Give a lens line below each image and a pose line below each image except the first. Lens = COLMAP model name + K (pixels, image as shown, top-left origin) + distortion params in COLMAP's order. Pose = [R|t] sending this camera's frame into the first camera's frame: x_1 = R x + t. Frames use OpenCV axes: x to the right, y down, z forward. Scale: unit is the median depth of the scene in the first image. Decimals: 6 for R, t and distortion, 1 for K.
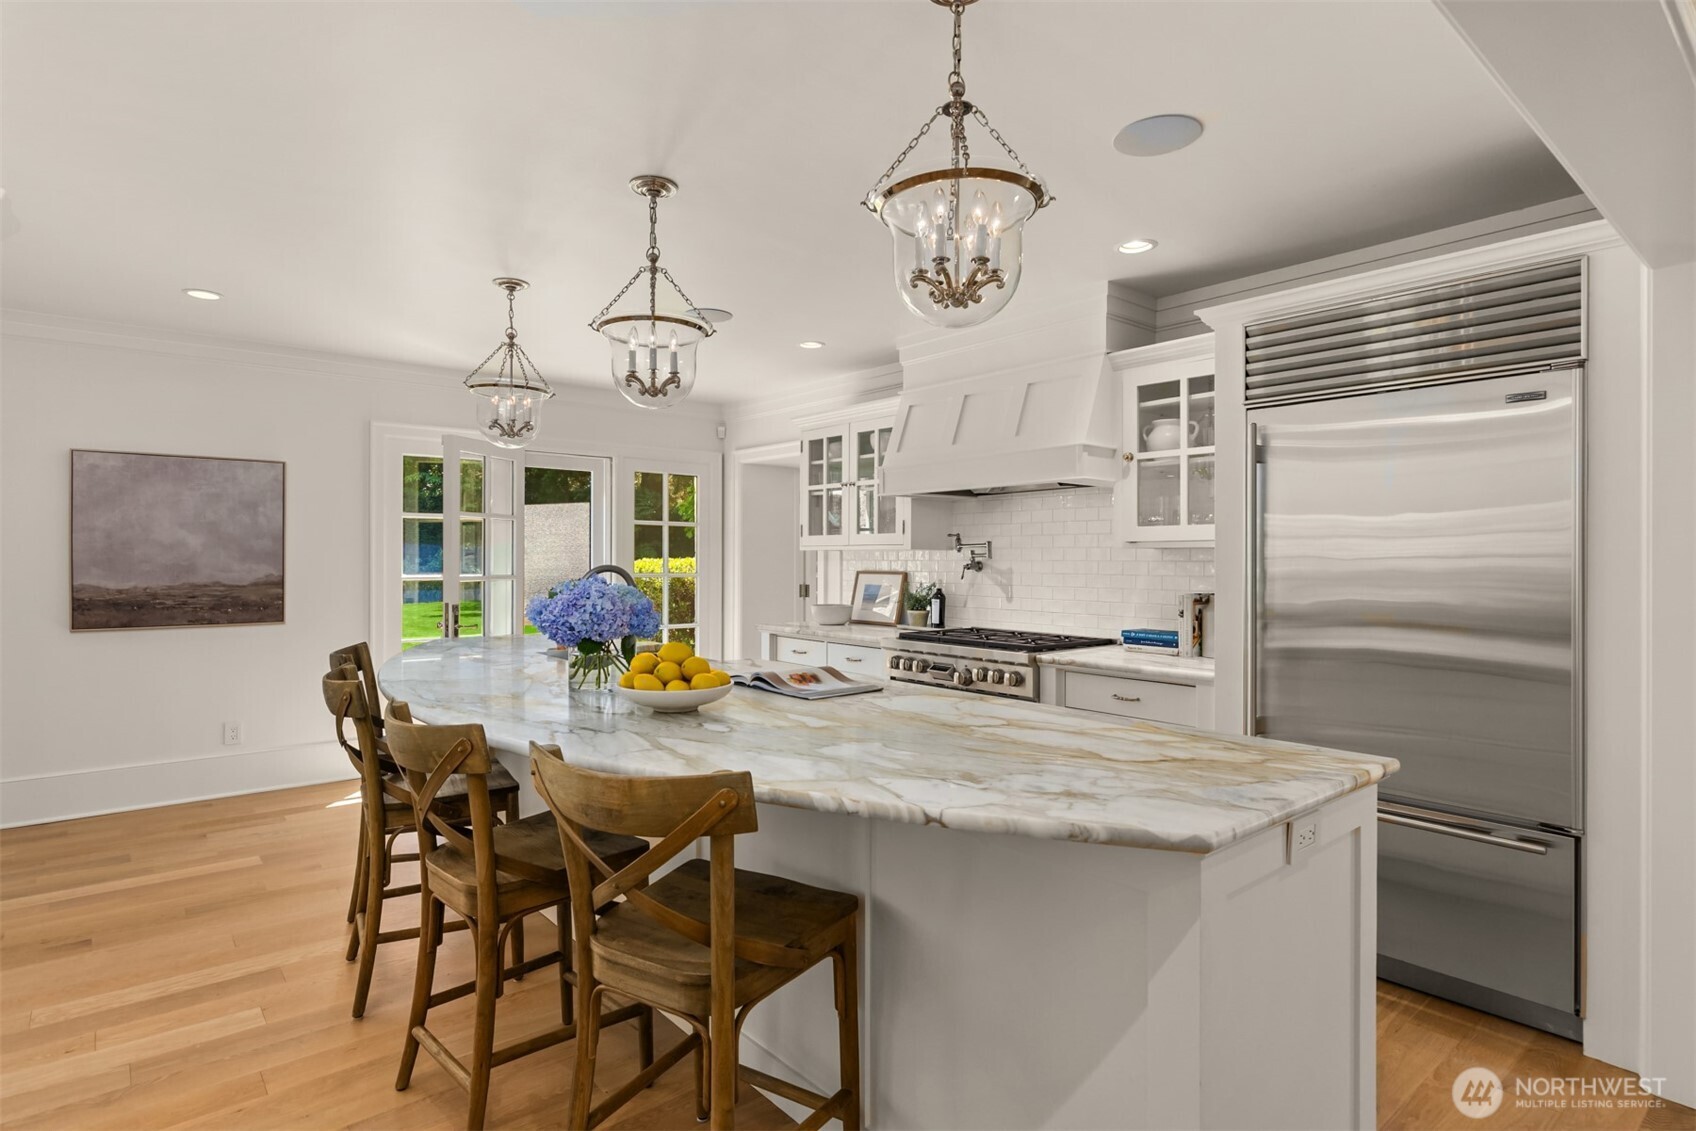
lens RADIAL K [[908.2, 0, 848.0], [0, 908.2, 565.5], [0, 0, 1]] dist [-0.001571, -0.000116]
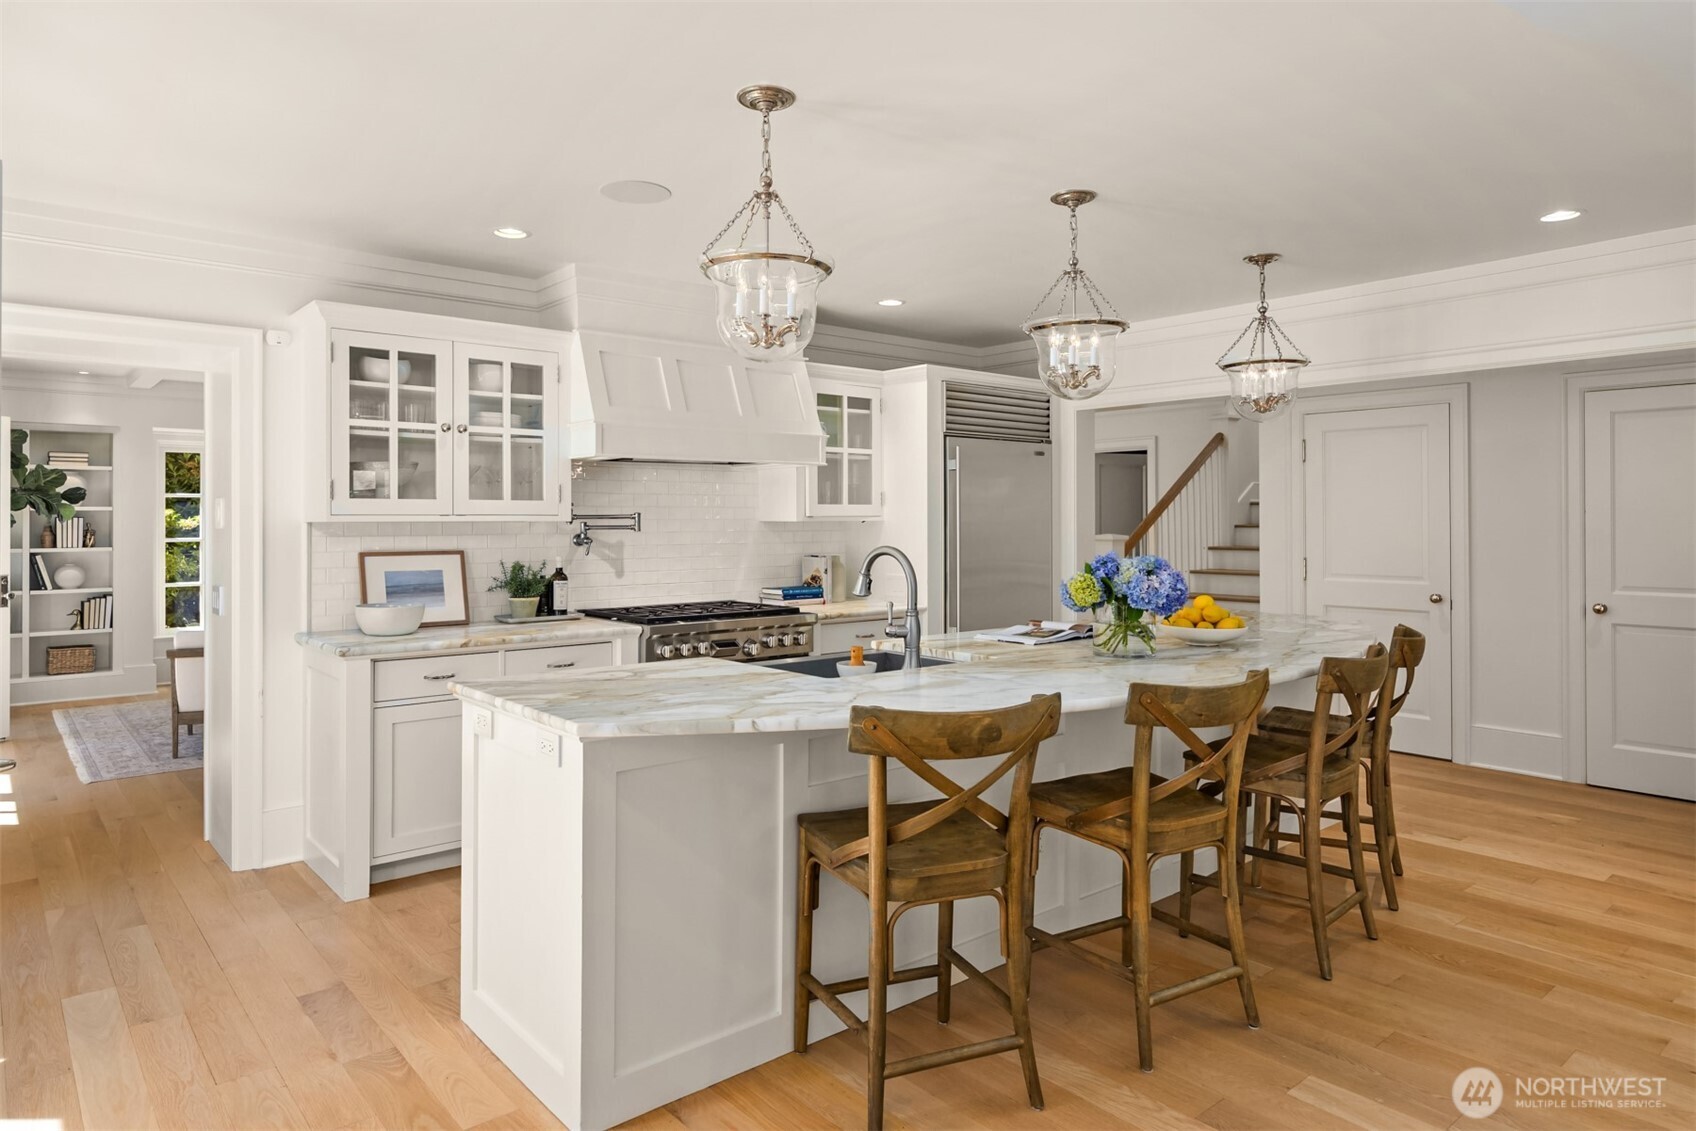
lens RADIAL K [[1002.6, 0, 845.4], [0, 1002.6, 515.6], [0, 0, 1]] dist [0.002398, 0.000524]
pose [[-0.000072, 0.006833, 0.999977, -0.992772], [0.010481, 0.999922, -0.006831, -0.015981], [-0.999945, 0.010480, -0.000144, 0.891948]]
